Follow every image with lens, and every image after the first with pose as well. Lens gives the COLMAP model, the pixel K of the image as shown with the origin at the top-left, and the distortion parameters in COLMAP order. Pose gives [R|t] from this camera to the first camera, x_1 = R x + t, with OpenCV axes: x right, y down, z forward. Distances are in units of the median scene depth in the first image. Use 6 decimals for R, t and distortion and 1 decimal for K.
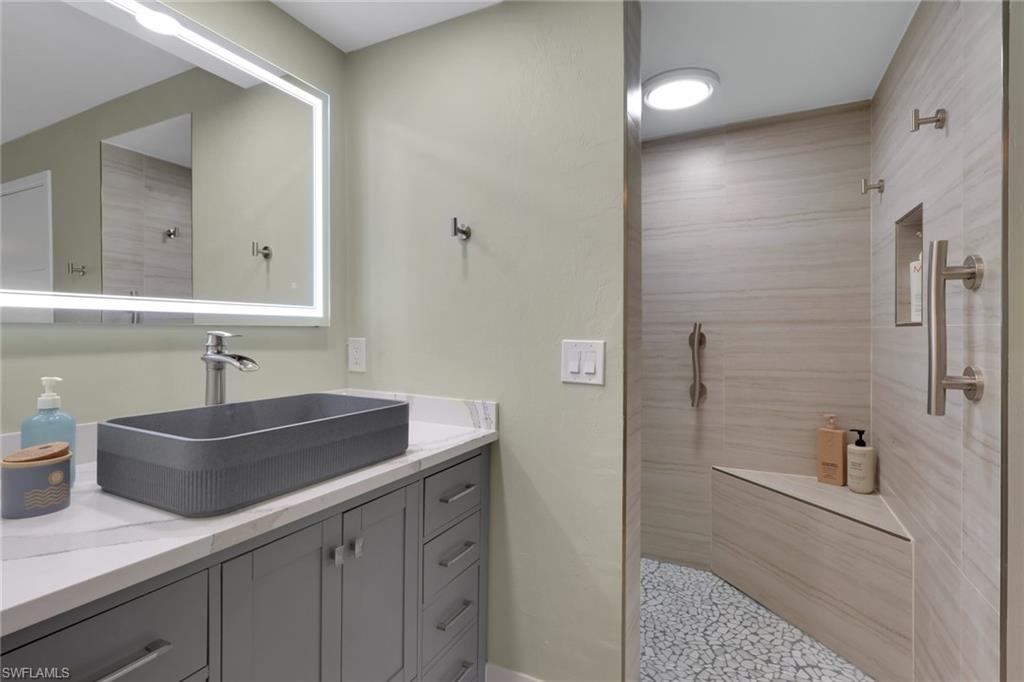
lens RADIAL K [[493.5, 0, 512.0], [0, 493.5, 330.6], [0, 0, 1]] dist [-0.000221, 0.000260]
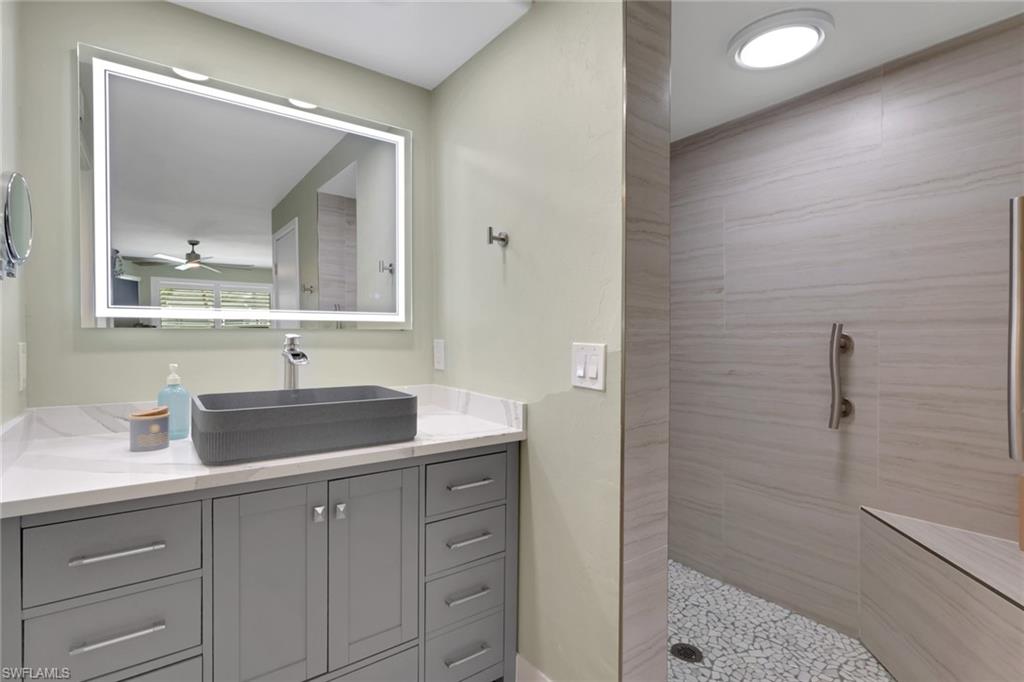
lens RADIAL K [[497.9, 0, 511.1], [0, 497.9, 336.5], [0, 0, 1]] dist [0.000274, 0.000030]
pose [[0.888898, 0.001783, -0.458102, 0.404460], [0.001050, 0.999982, 0.005928, 0.000881], [0.458104, -0.005750, 0.888880, 0.065715]]
